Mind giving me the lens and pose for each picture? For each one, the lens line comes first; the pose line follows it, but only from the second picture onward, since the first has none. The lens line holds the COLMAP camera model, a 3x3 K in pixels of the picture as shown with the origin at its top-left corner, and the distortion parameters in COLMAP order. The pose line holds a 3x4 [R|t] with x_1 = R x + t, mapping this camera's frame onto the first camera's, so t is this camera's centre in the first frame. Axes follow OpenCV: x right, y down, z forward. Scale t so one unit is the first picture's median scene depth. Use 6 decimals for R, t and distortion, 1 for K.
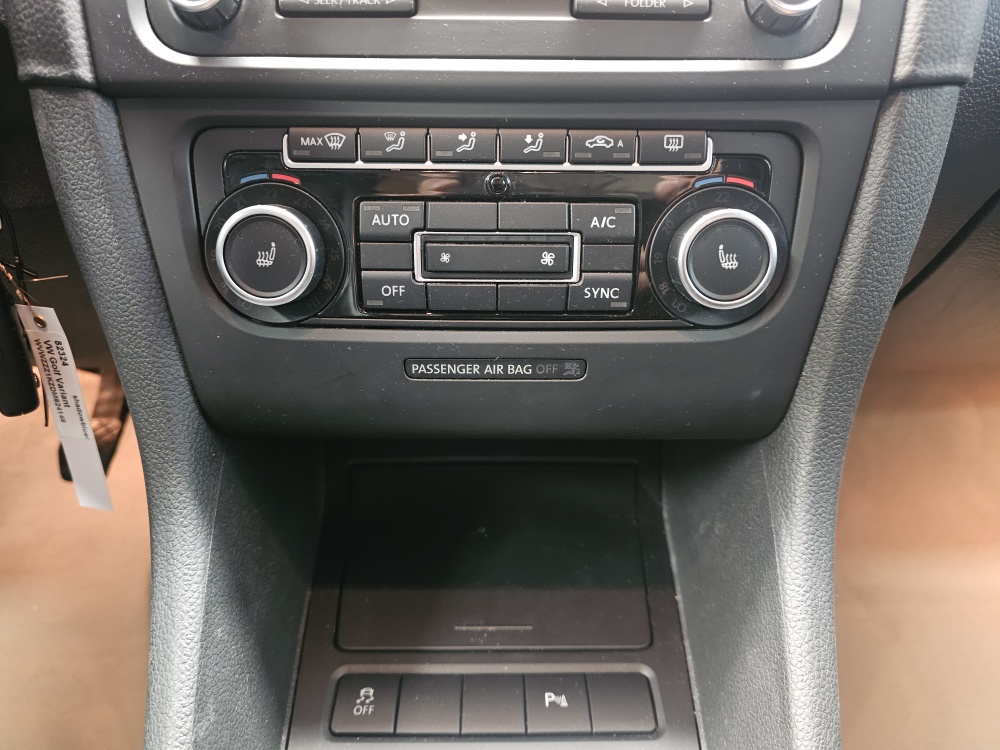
lens RADIAL K [[678.1, 0, 487.6], [0, 678.1, 363.5], [0, 0, 1]] dist [0.026295, -0.052337]
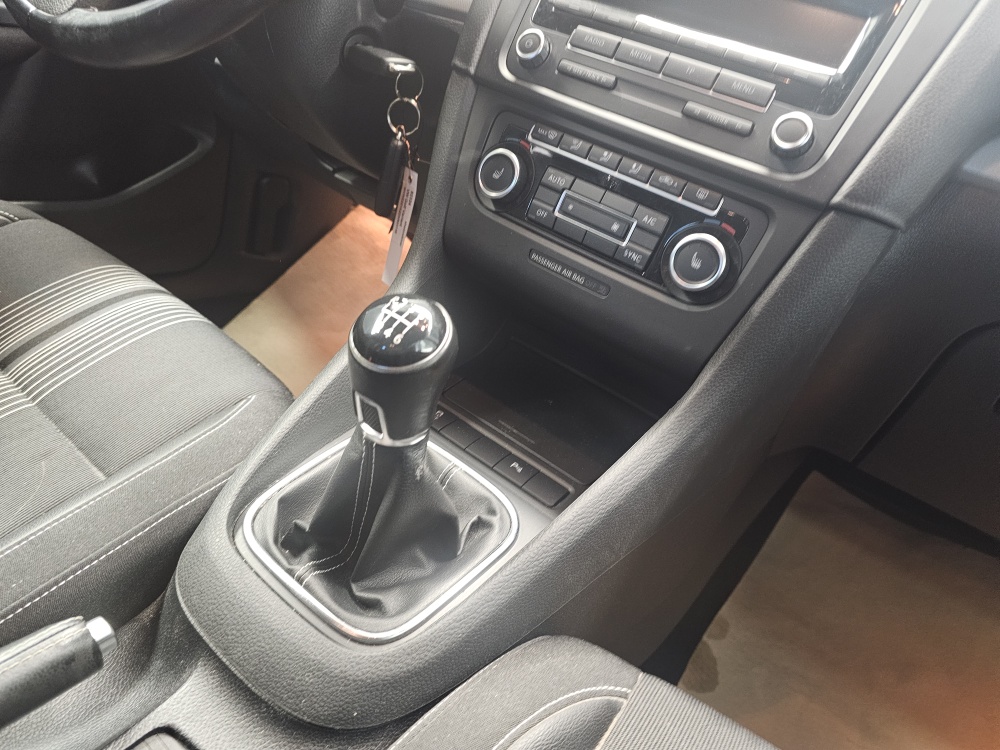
lens RADIAL K [[676.3, 0, 501.4], [0, 676.3, 367.7], [0, 0, 1]] dist [0.070332, -0.069389]
pose [[0.779135, 0.460163, -0.425675, 0.833285], [-0.494466, 0.868537, 0.033859, 0.279581], [0.385295, 0.184101, 0.904243, -0.766028]]
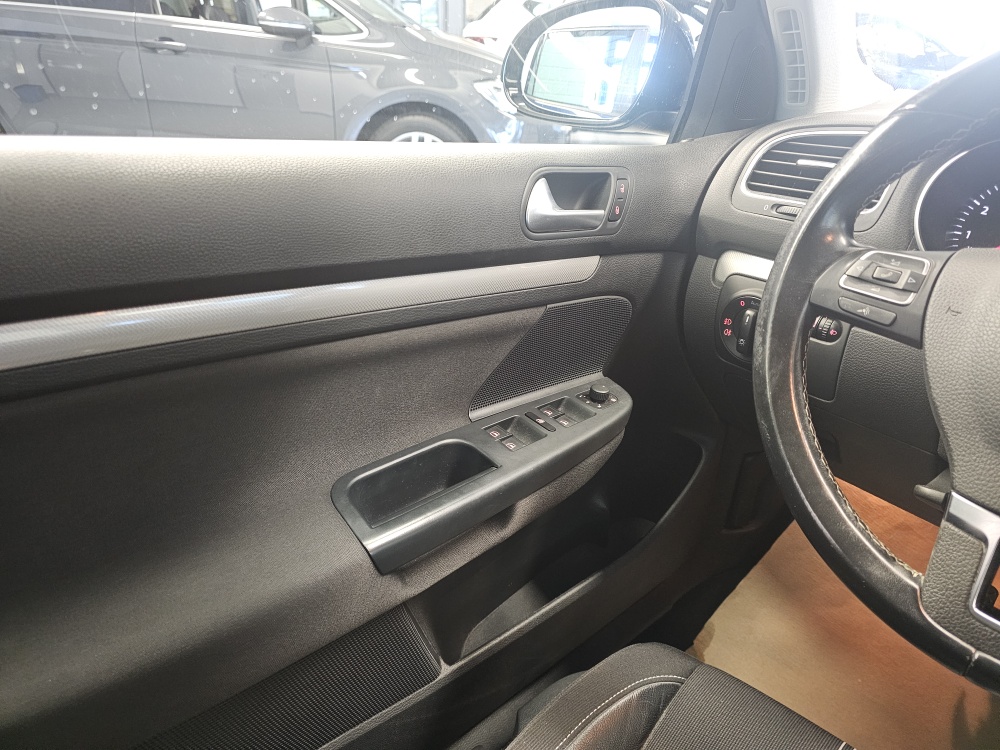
lens RADIAL K [[678.1, 0, 487.6], [0, 678.1, 363.5], [0, 0, 1]] dist [0.026295, -0.052337]
pose [[0.668128, 0.330795, -0.666469, -1.528761], [-0.353144, 0.929398, 0.107274, -0.306188], [0.654900, 0.163687, 0.737775, -1.665969]]
